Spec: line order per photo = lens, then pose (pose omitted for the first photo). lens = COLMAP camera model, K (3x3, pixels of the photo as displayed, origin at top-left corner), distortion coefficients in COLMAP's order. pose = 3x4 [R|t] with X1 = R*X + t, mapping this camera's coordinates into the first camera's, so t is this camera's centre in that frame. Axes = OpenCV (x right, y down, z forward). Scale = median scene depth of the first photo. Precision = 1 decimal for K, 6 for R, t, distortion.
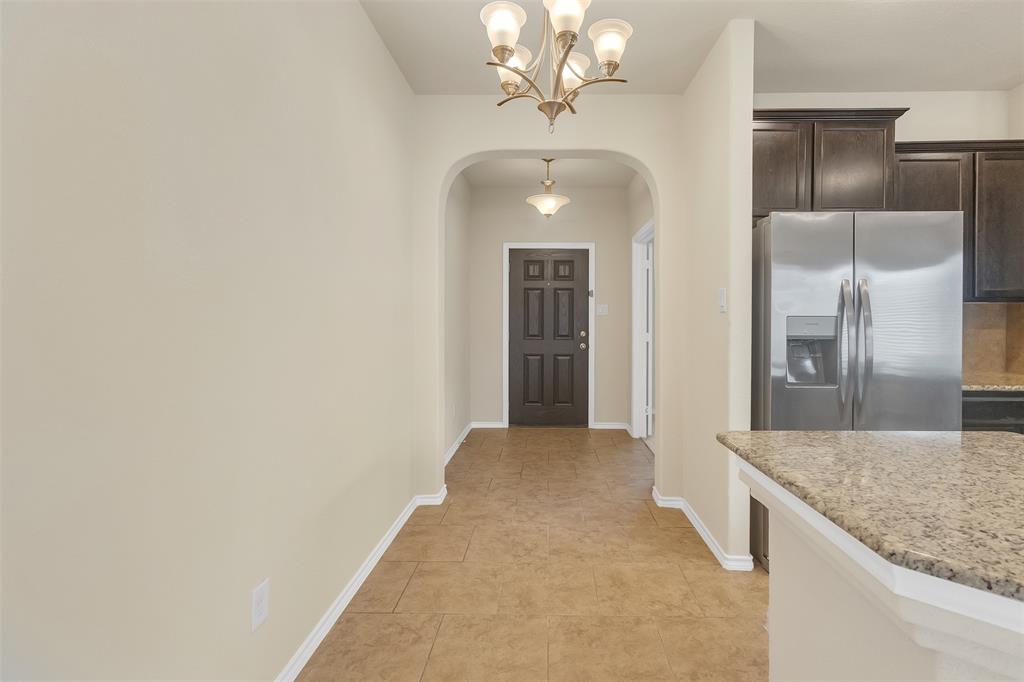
lens RADIAL K [[482.0, 0, 537.6], [0, 482.0, 321.4], [0, 0, 1]] dist [0.004031, 0.000087]
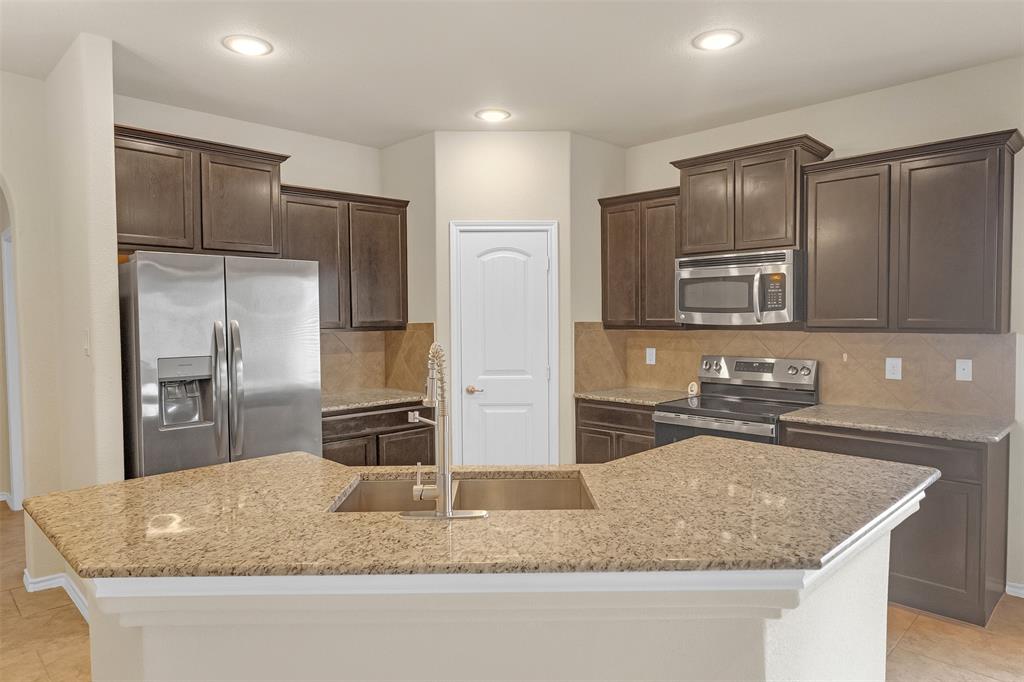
lens RADIAL K [[636.4, 0, 512.0], [0, 636.4, 341.0], [0, 0, 1]] dist [0.002453, 0.001407]
pose [[0.699088, -0.036661, 0.714095, 0.082641], [0.010916, 0.999116, 0.040607, -0.077296], [-0.714952, -0.020593, 0.698870, -0.351843]]
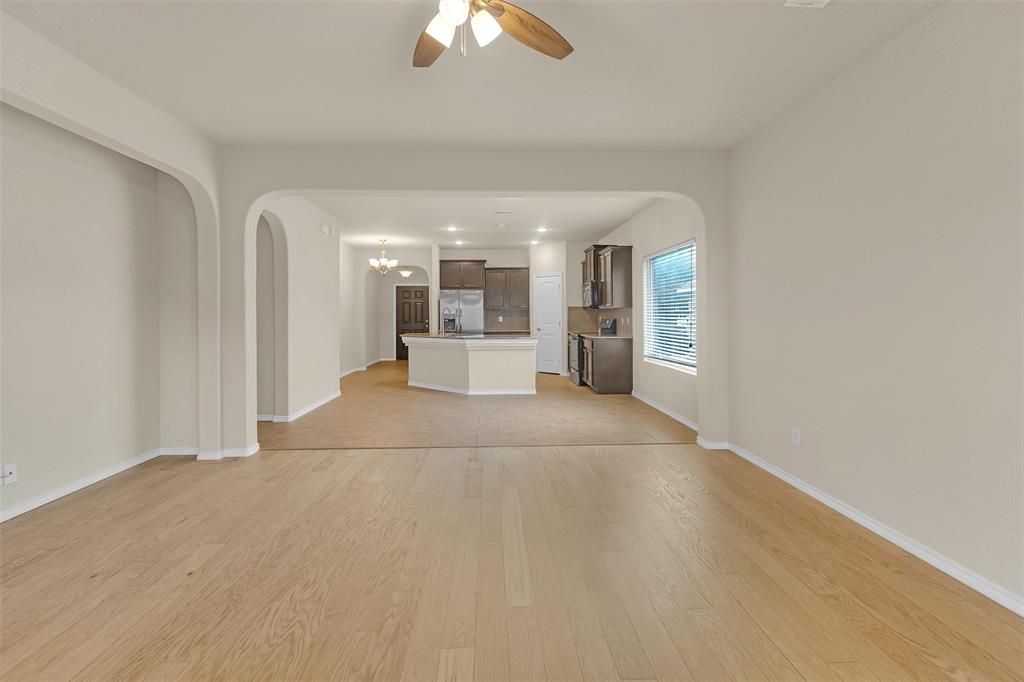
lens RADIAL K [[487.6, 0, 507.5], [0, 487.6, 318.8], [0, 0, 1]] dist [0.003639, 0.000178]
pose [[0.998621, -0.008547, 0.051798, 0.719653], [0.008238, 0.999947, 0.006181, 0.004741], [-0.051848, -0.005746, 0.998638, -2.826556]]
